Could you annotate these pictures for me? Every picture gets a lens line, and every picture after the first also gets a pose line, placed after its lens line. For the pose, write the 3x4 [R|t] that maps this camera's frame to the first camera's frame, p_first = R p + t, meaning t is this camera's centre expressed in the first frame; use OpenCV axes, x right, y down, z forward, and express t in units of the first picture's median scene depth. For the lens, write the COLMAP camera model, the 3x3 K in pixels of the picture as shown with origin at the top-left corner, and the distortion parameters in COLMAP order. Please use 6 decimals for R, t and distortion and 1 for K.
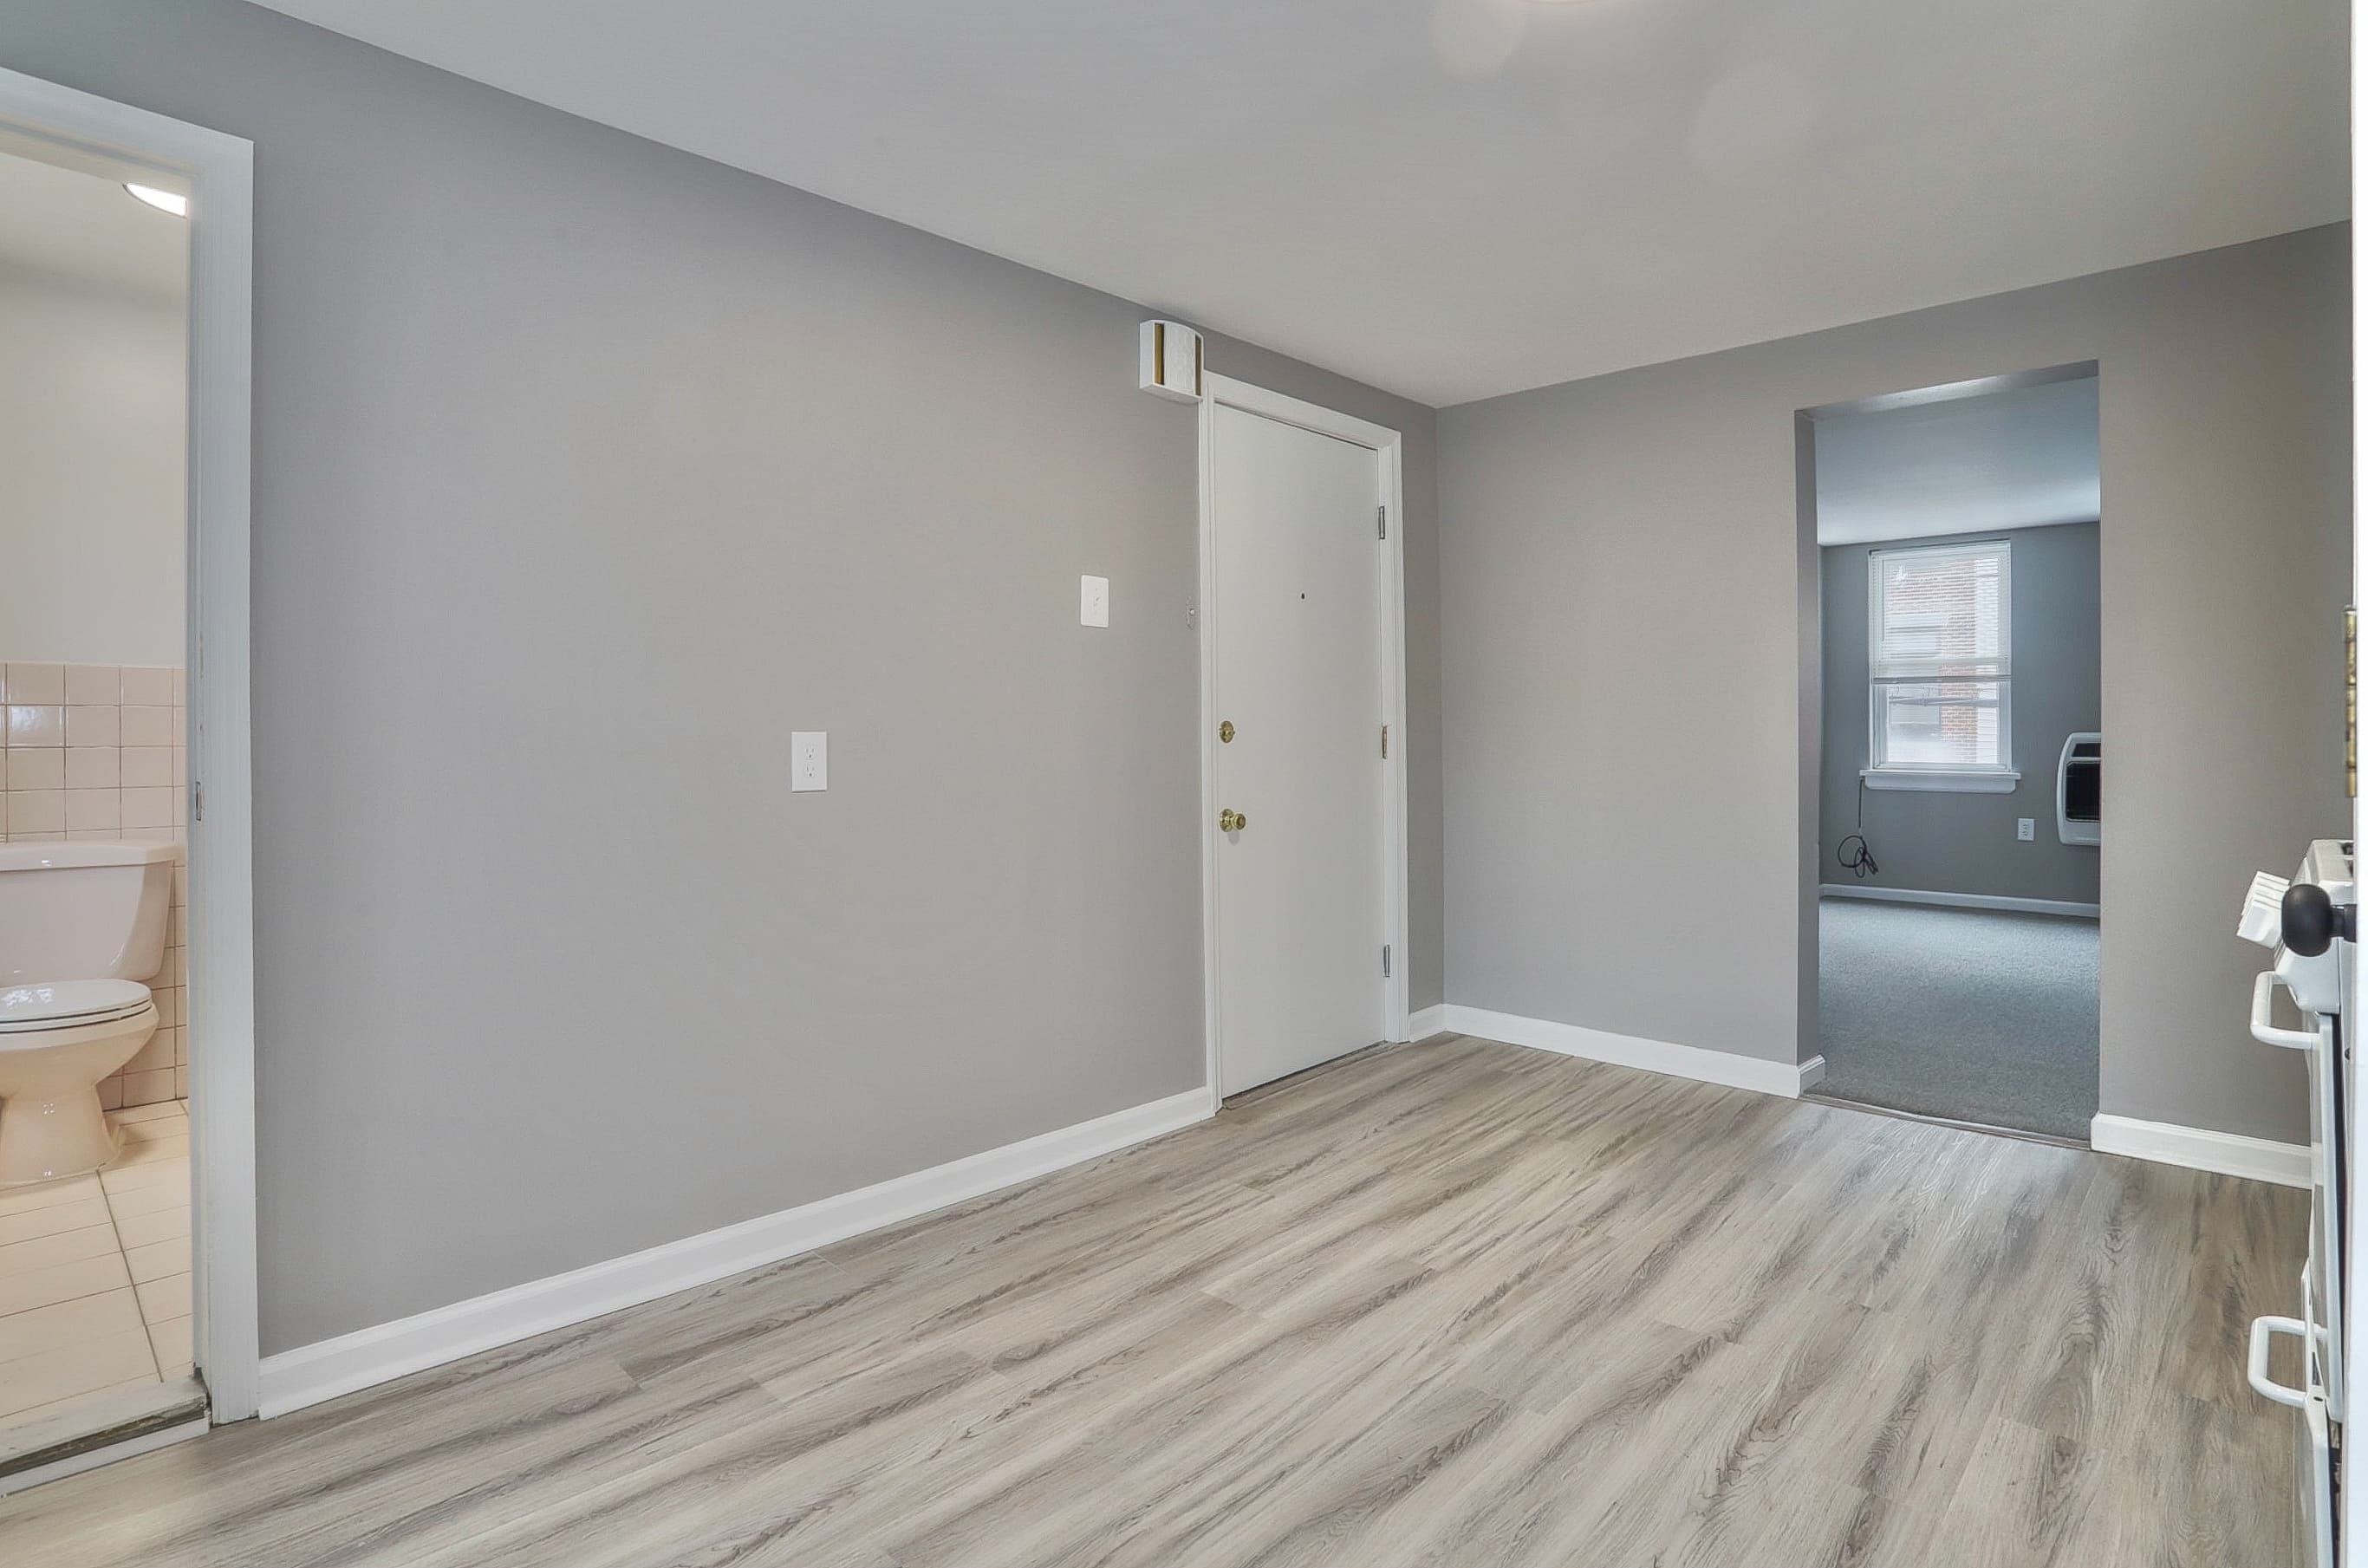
lens RADIAL K [[1184.2, 0, 1187.7], [0, 1184.2, 753.2], [0, 0, 1]] dist [-0.076627, 0.028037]
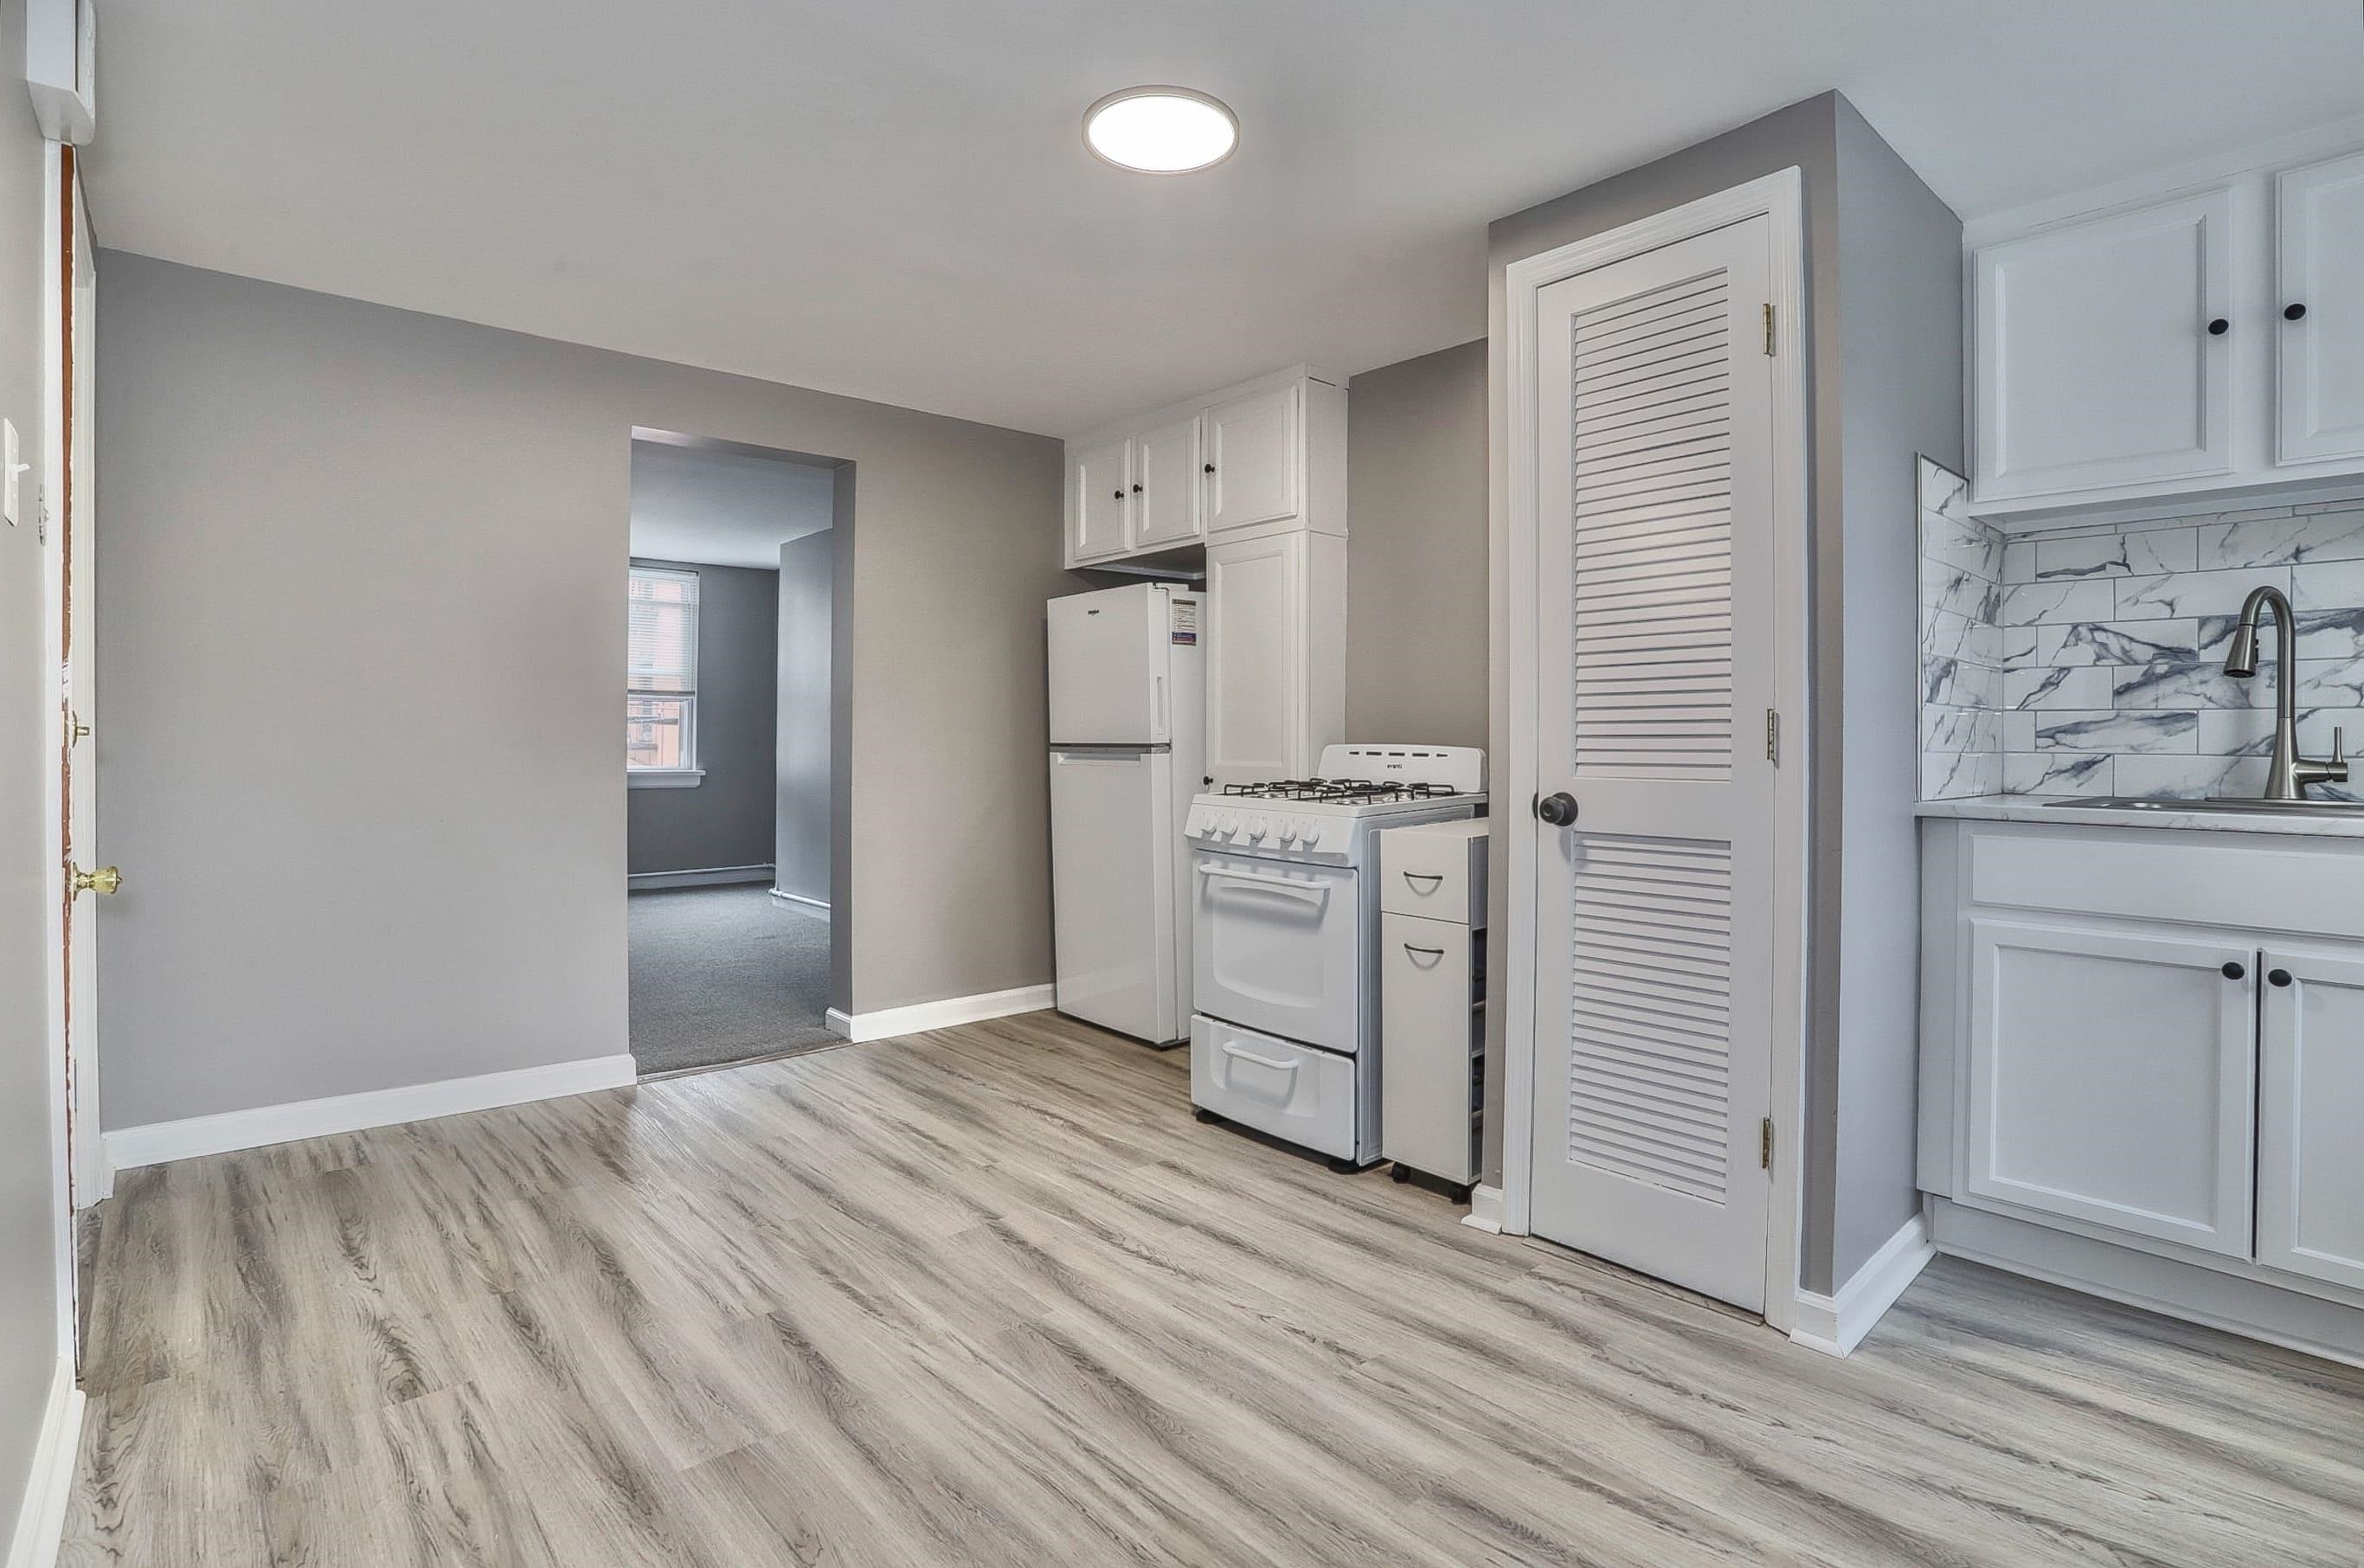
lens RADIAL K [[1182.2, 0, 1185.7], [0, 1182.2, 753.3], [0, 0, 1]] dist [-0.076627, 0.028037]
pose [[0.080236, -0.009281, 0.996733, -0.691868], [0.013226, 0.999879, 0.008246, -0.003545], [-0.996688, 0.012521, 0.080349, 0.611109]]
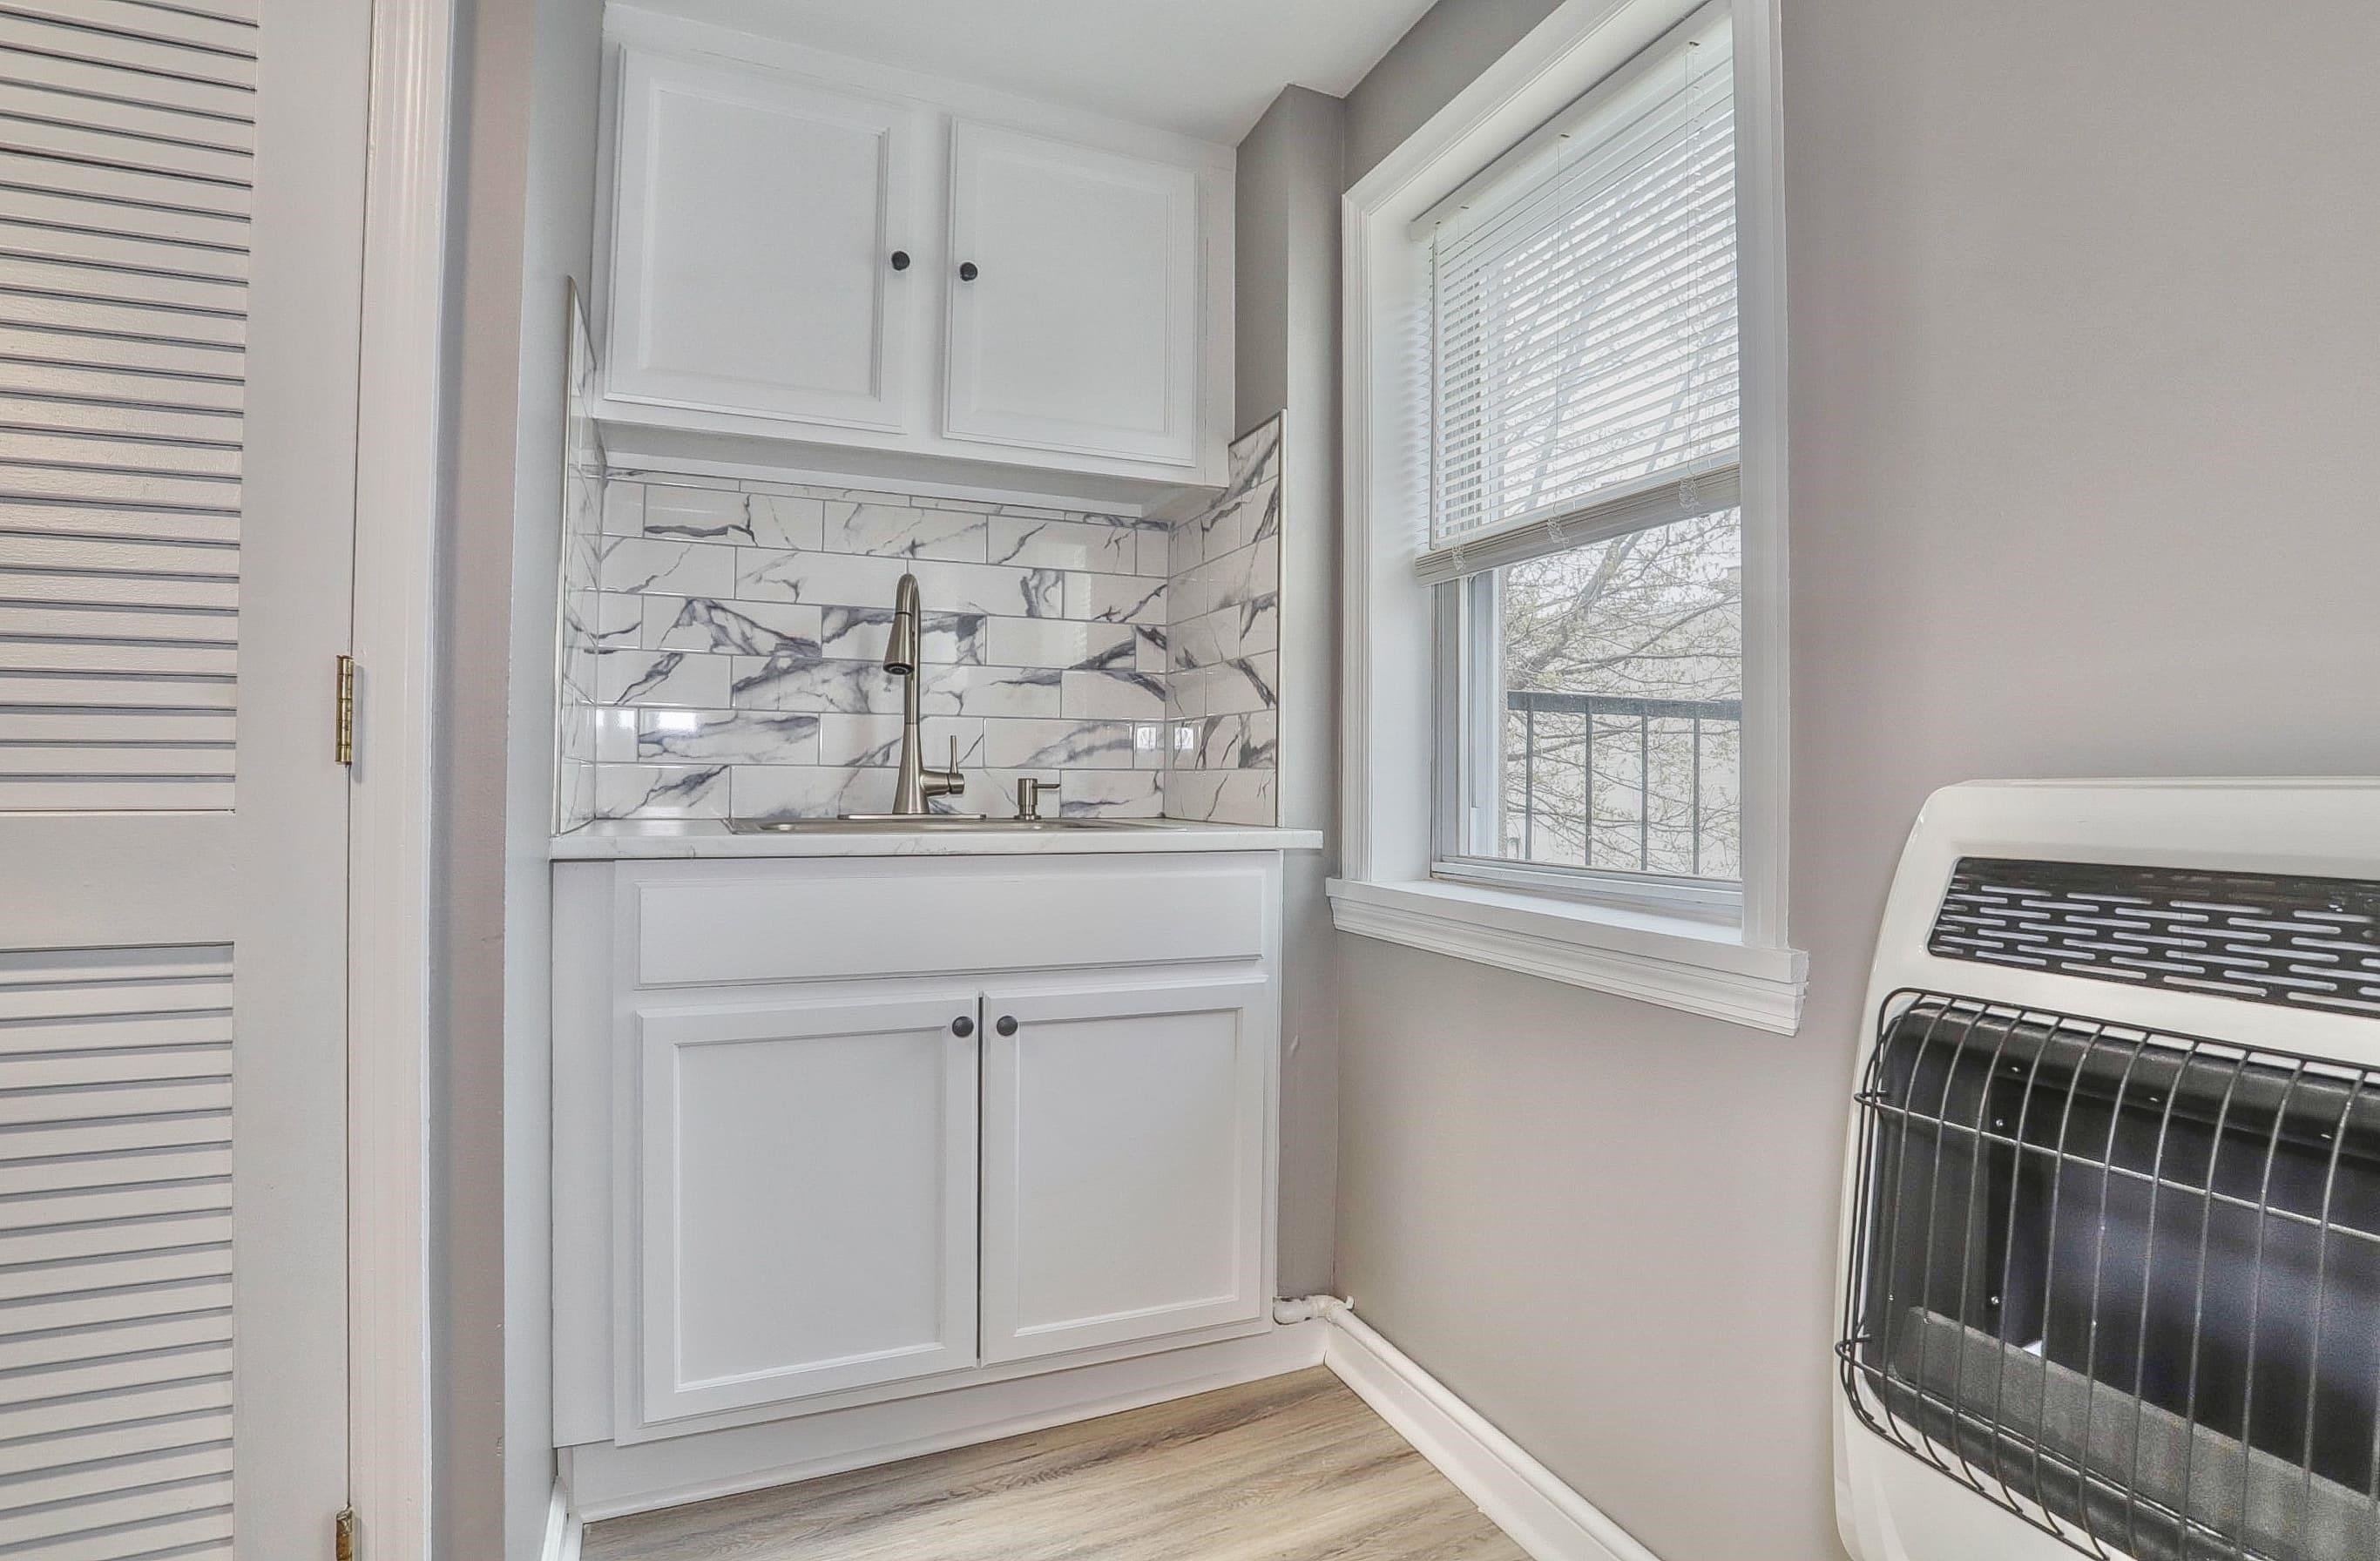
lens RADIAL K [[1171.8, 0, 1216.8], [0, 1171.8, 766.8], [0, 0, 1]] dist [-0.097692, 0.038920]
pose [[-0.933877, -0.003461, 0.357577, -0.167596], [-0.001601, 0.999984, 0.005497, 0.015140], [-0.357590, 0.004561, -0.933868, 0.499457]]
